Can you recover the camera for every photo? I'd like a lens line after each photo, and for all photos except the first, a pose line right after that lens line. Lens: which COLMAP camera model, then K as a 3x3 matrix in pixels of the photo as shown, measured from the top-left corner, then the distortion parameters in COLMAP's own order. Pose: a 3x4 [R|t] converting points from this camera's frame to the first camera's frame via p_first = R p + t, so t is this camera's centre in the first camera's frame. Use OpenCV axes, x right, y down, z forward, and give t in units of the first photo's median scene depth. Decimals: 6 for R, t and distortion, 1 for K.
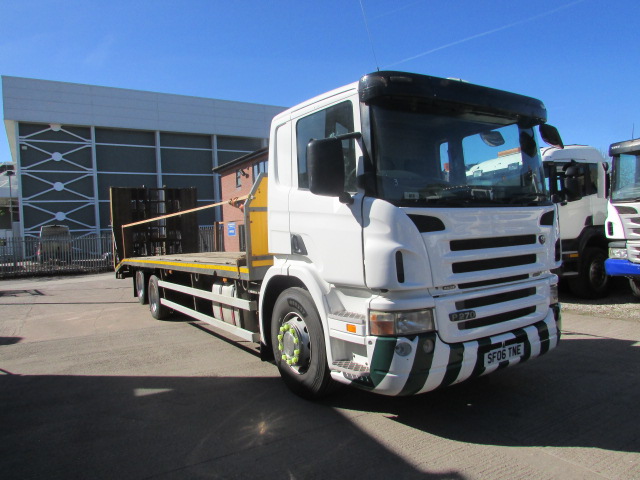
lens RADIAL K [[453.4, 0, 320.0], [0, 453.4, 240.0], [0, 0, 1]] dist [-0.034885, -0.002100]
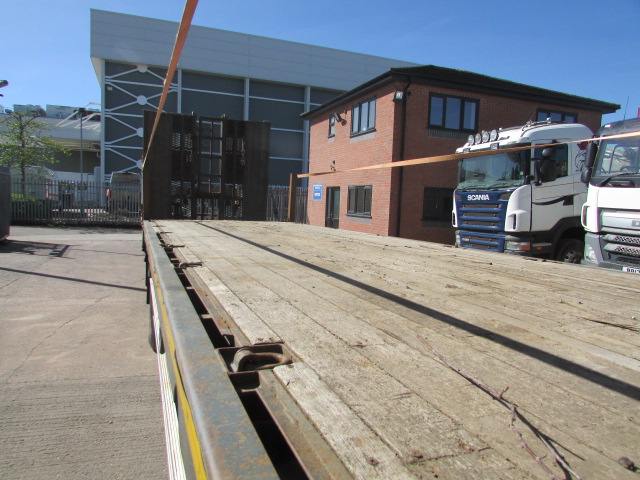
lens RADIAL K [[453.4, 0, 320.0], [0, 453.4, 240.0], [0, 0, 1]] dist [-0.034885, -0.002100]
pose [[0.978628, 0.101800, -0.178674, -0.024953], [-0.089264, 0.993037, 0.076874, -0.000772], [0.185256, -0.059281, 0.980901, 0.133805]]
